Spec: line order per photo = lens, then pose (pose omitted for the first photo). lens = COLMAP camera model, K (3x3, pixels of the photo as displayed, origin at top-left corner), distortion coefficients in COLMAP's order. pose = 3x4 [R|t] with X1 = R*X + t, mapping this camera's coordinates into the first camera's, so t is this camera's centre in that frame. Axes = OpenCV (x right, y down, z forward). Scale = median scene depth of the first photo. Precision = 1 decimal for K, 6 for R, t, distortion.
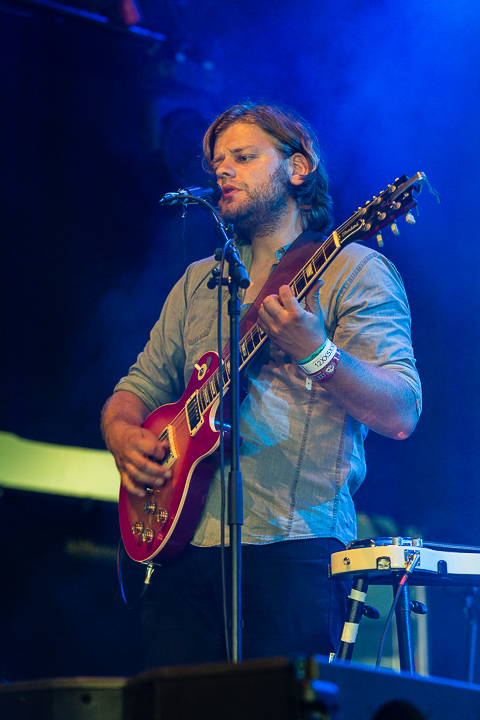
lens RADIAL K [[485.5, 0, 240.0], [0, 485.5, 360.0], [0, 0, 1]] dist [-0.019260, 0.004177]
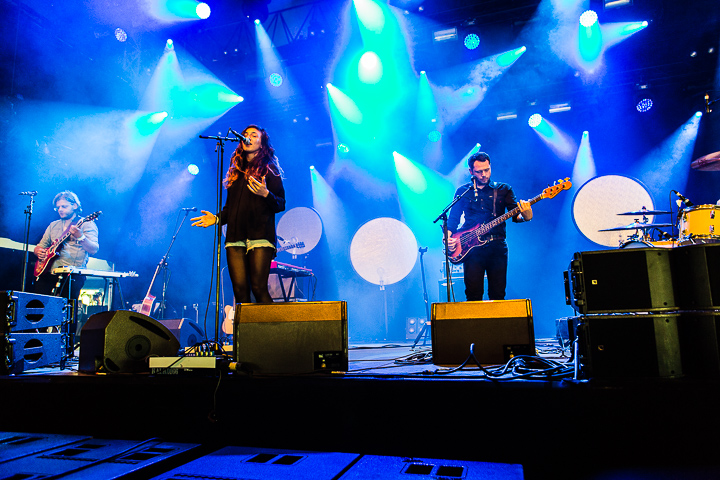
lens RADIAL K [[485.5, 0, 360.0], [0, 485.5, 240.0], [0, 0, 1]] dist [-0.019260, 0.004177]
pose [[0.882759, 0.070981, 0.464433, 0.437619], [-0.186979, 0.959942, 0.208686, -1.751041], [-0.431016, -0.271059, 0.860670, -5.113478]]
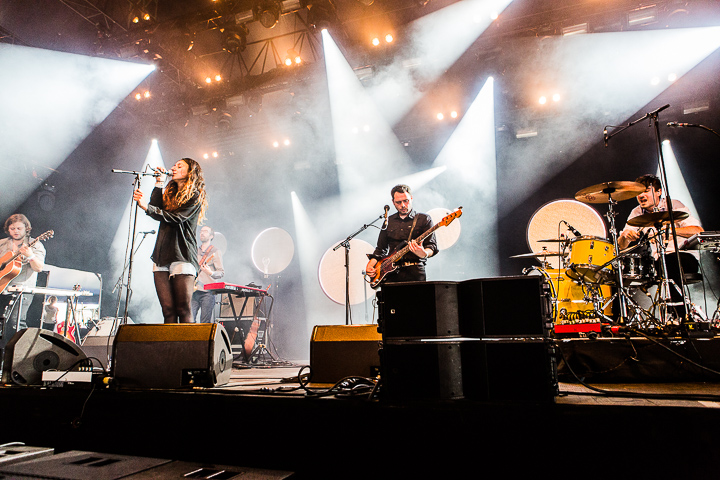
lens RADIAL K [[485.5, 0, 360.0], [0, 485.5, 240.0], [0, 0, 1]] dist [-0.019260, 0.004177]
pose [[0.896301, 0.094220, 0.433321, 1.128667], [-0.188833, 0.965238, 0.180712, -2.064778], [-0.401231, -0.243797, 0.882936, -5.743749]]
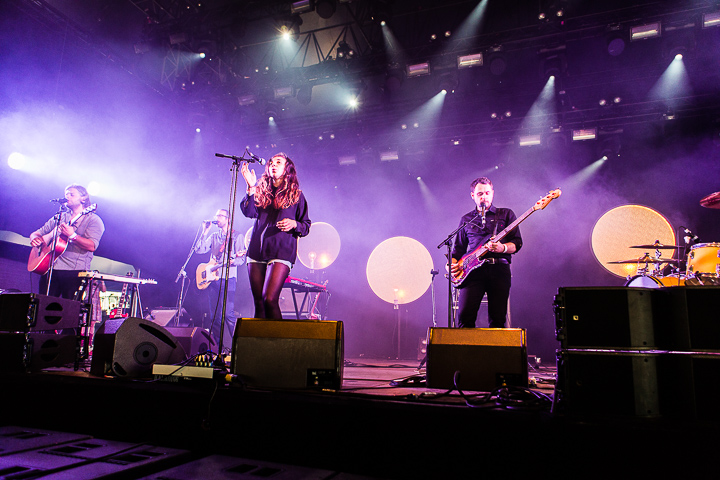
lens RADIAL K [[485.5, 0, 360.0], [0, 485.5, 240.0], [0, 0, 1]] dist [-0.019260, 0.004177]
pose [[0.901580, 0.127867, 0.413284, 0.531969], [-0.222386, 0.956419, 0.189226, -1.851404], [-0.371077, -0.262511, 0.890724, -5.261216]]
